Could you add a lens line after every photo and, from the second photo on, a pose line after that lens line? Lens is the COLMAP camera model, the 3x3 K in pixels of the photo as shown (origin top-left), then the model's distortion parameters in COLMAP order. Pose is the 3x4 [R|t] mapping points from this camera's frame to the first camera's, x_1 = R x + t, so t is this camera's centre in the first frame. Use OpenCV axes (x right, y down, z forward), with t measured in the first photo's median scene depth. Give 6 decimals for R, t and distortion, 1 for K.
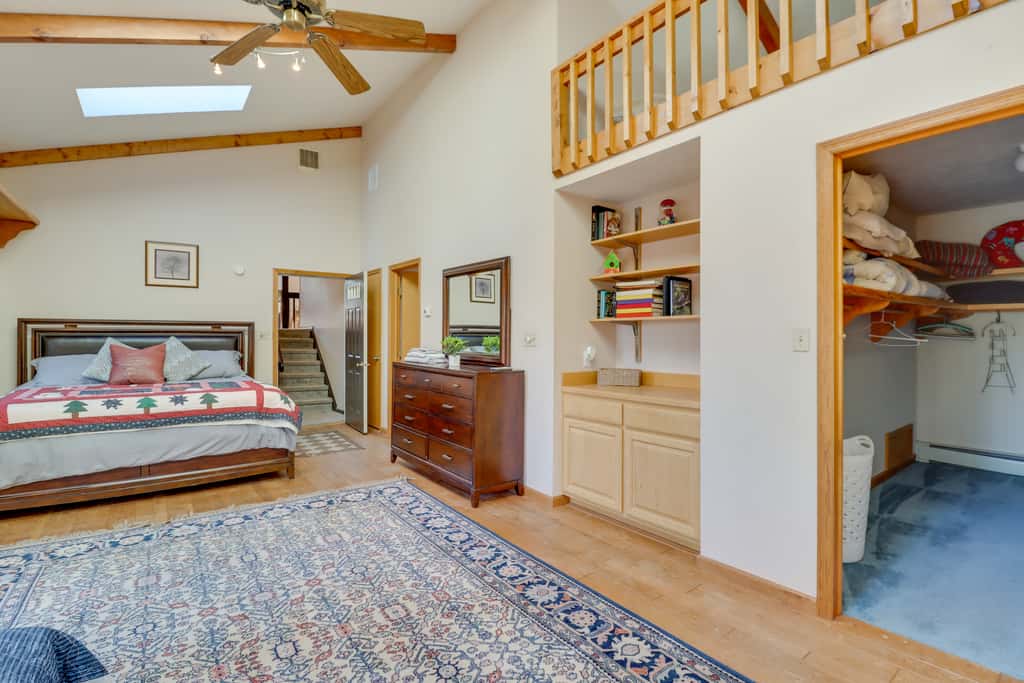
lens RADIAL K [[475.8, 0, 516.0], [0, 475.8, 341.6], [0, 0, 1]] dist [-0.001656, -0.014094]
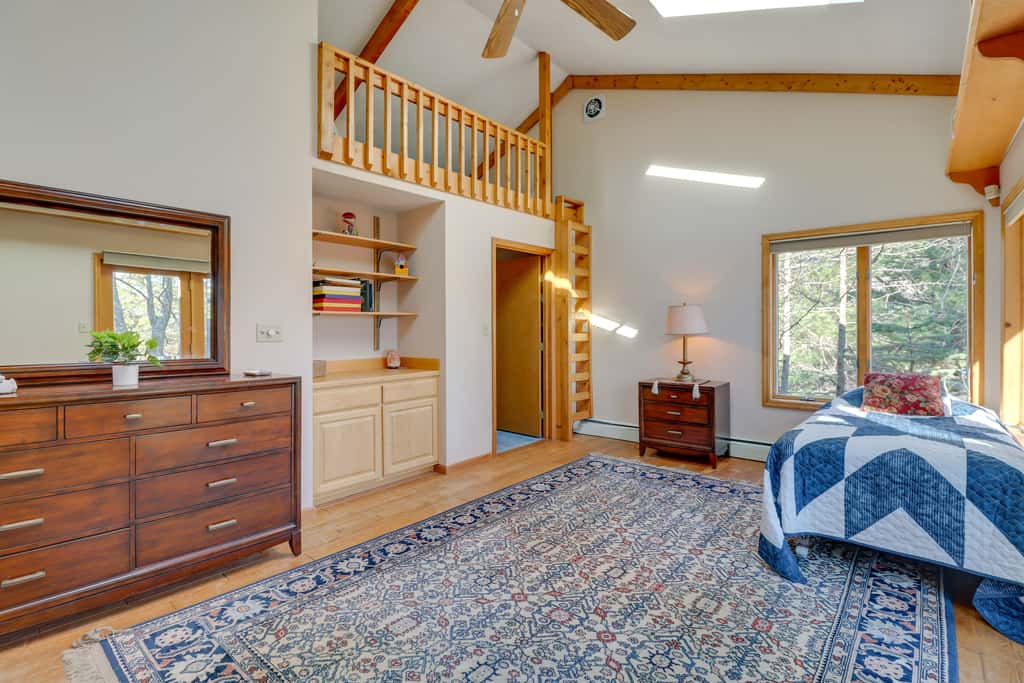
lens RADIAL K [[482.4, 0, 516.9], [0, 482.4, 332.3], [0, 0, 1]] dist [-0.002054, -0.013182]
pose [[-0.207741, -0.012488, 0.978104, -1.191643], [0.016755, 0.999726, 0.016323, -0.017381], [-0.978040, 0.019779, -0.207475, 1.064723]]
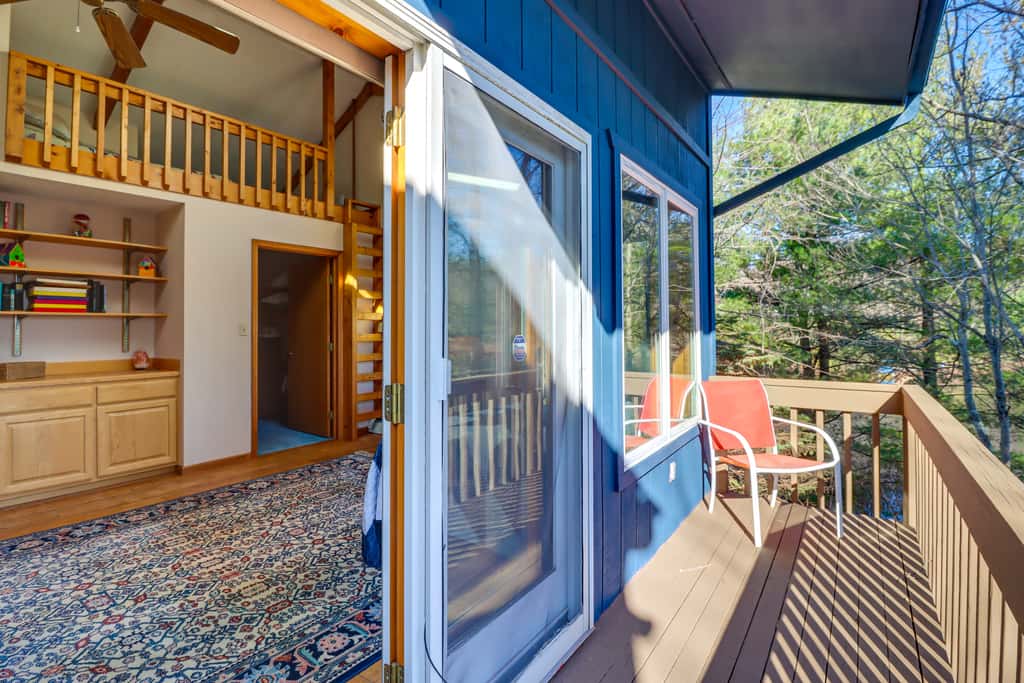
lens RADIAL K [[485.0, 0, 500.9], [0, 485.0, 324.6], [0, 0, 1]] dist [-0.001792, -0.012876]
pose [[-0.272364, 0.011955, 0.962120, -1.408939], [0.022424, 0.999730, -0.006074, 0.009950], [-0.961933, 0.019920, -0.272558, 0.402529]]
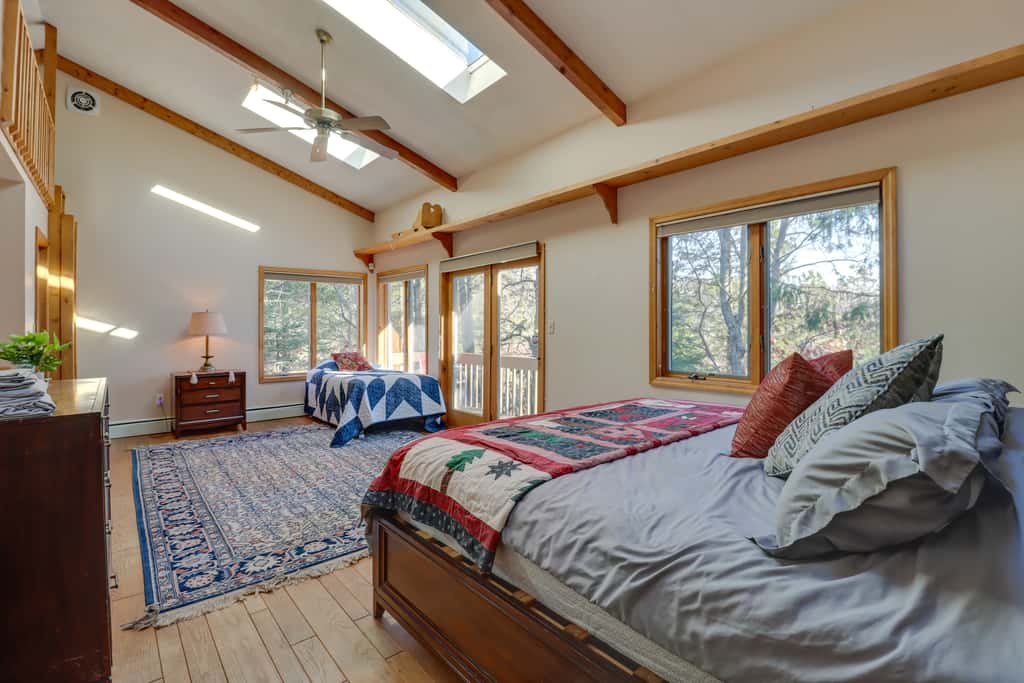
lens RADIAL K [[482.4, 0, 516.9], [0, 482.4, 332.3], [0, 0, 1]] dist [-0.002054, -0.013182]
pose [[-0.998958, 0.001368, -0.045609, -0.925033], [0.000330, 0.999741, 0.022751, -0.030815], [0.045629, 0.022713, -0.998700, 2.337860]]
